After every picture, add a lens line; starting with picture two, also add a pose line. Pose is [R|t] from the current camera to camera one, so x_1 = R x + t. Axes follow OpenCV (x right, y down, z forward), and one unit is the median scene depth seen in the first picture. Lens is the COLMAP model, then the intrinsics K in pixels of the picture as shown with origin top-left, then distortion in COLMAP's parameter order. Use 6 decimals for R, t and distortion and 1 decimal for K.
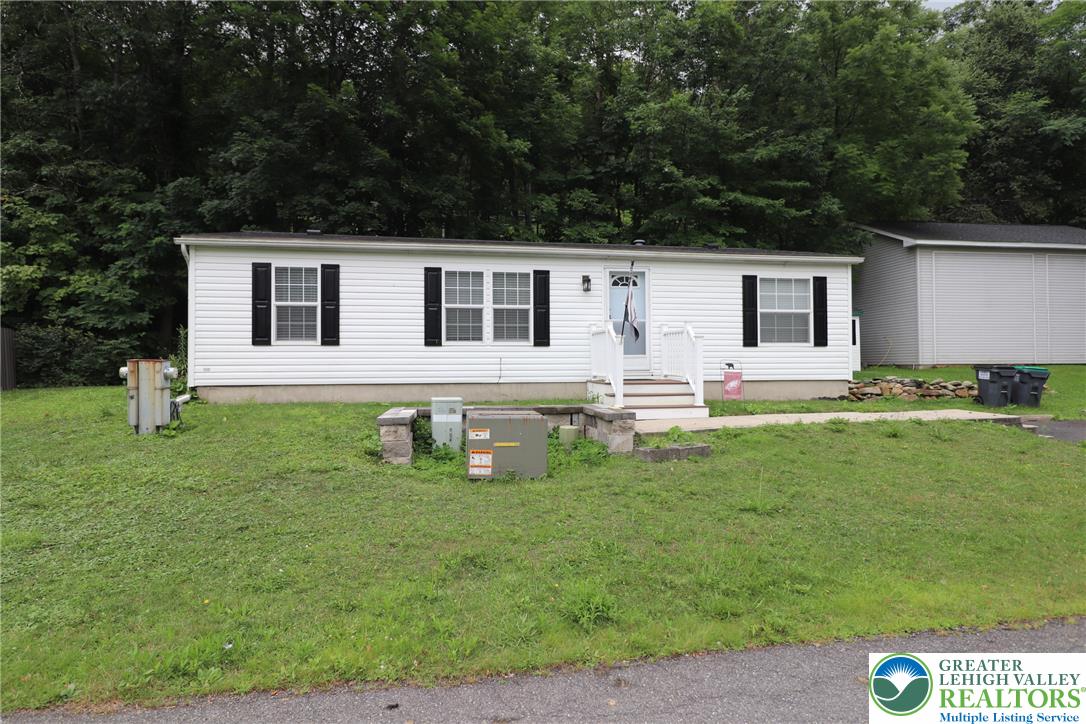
lens RADIAL K [[594.8, 0, 543.8], [0, 594.8, 360.2], [0, 0, 1]] dist [0.000469, -0.005586]
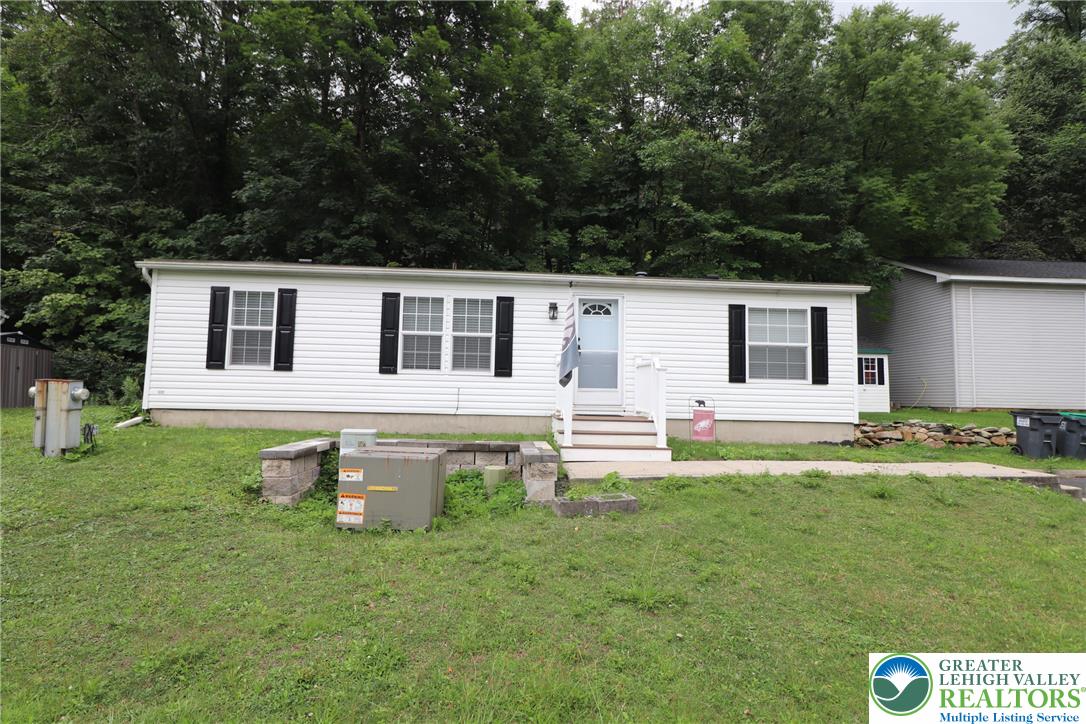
lens RADIAL K [[542.1, 0, 540.1], [0, 542.1, 361.1], [0, 0, 1]] dist [-0.001288, -0.007553]
pose [[0.993041, 0.019044, -0.116217, 0.143234], [-0.025687, 0.998104, -0.055939, -0.001544], [0.114931, 0.058535, 0.991647, 0.141799]]
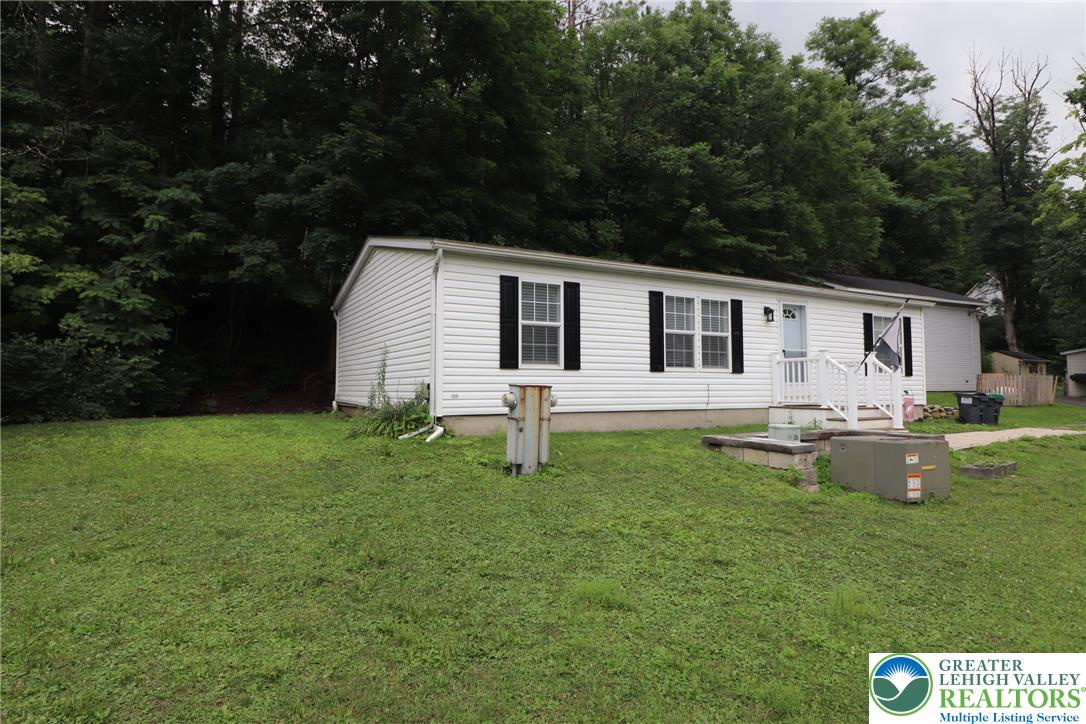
lens RADIAL K [[594.8, 0, 545.9], [0, 594.8, 361.3], [0, 0, 1]] dist [0.000469, -0.005586]
pose [[0.946444, 0.017945, 0.322370, -0.603104], [-0.004162, 0.999049, -0.043393, 0.001584], [-0.322842, 0.039728, 0.945619, 0.125085]]
